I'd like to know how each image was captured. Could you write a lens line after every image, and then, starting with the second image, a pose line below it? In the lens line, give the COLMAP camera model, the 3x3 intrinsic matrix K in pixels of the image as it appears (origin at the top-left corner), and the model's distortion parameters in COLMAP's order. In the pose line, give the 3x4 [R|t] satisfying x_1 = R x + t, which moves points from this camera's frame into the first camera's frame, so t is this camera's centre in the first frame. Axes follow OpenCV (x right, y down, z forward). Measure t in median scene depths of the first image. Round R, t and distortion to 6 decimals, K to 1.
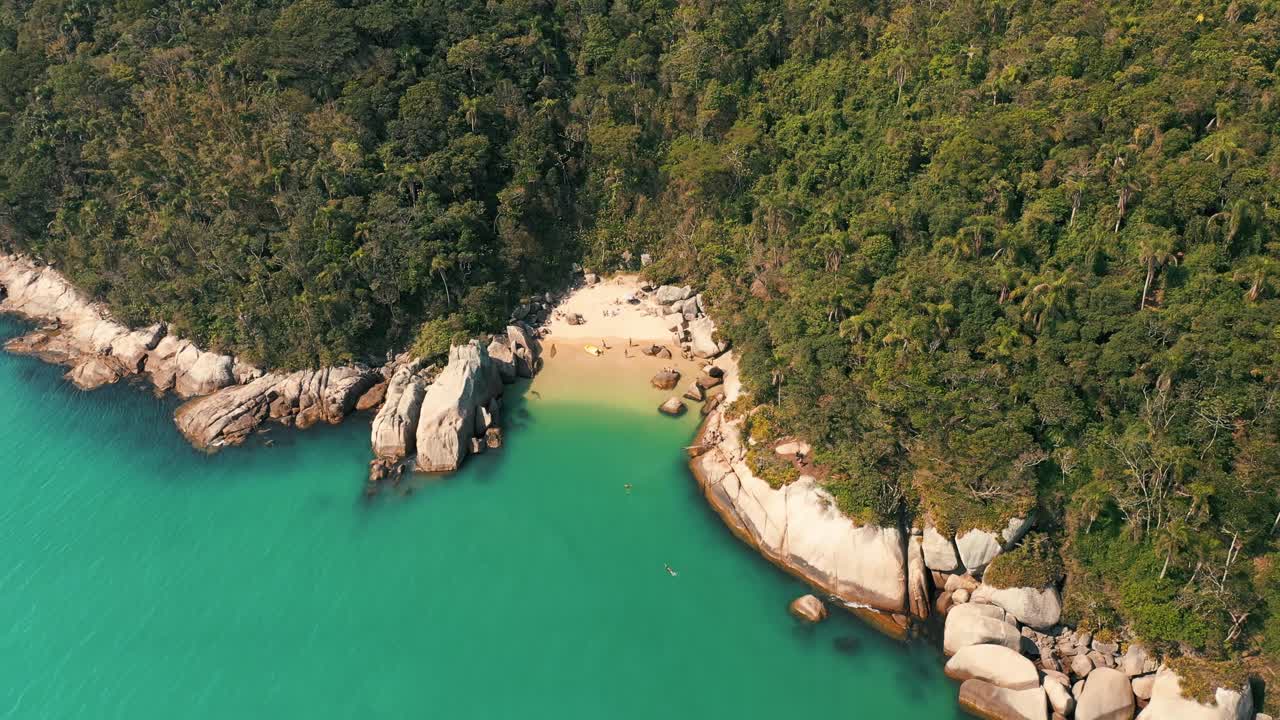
lens RADIAL K [[1039.3, 0, 640.0], [0, 1039.3, 360.0], [0, 0, 1]] dist [0.008494, 0.007553]
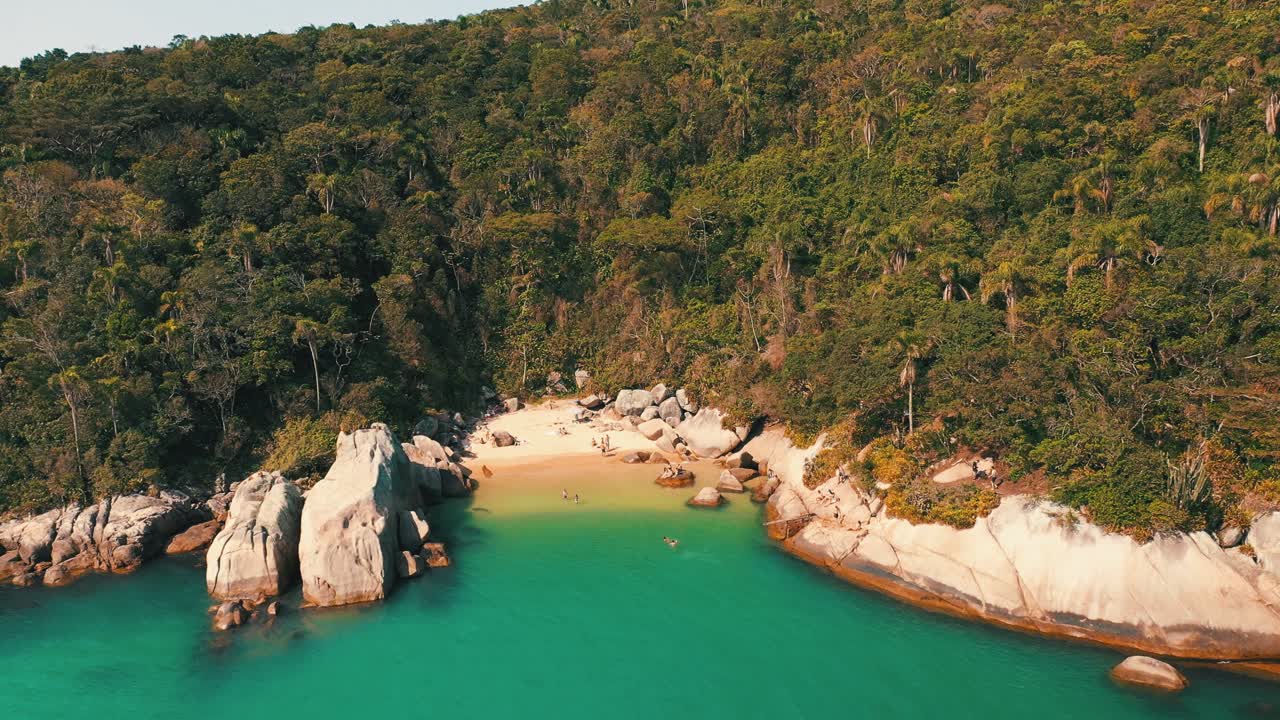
lens RADIAL K [[1039.3, 0, 640.0], [0, 1039.3, 360.0], [0, 0, 1]] dist [0.008494, 0.007553]
pose [[0.963497, -0.052364, 0.262548, -0.169037], [0.152402, 0.913555, -0.377083, 0.198009], [-0.220107, 0.403331, 0.888188, 0.409665]]
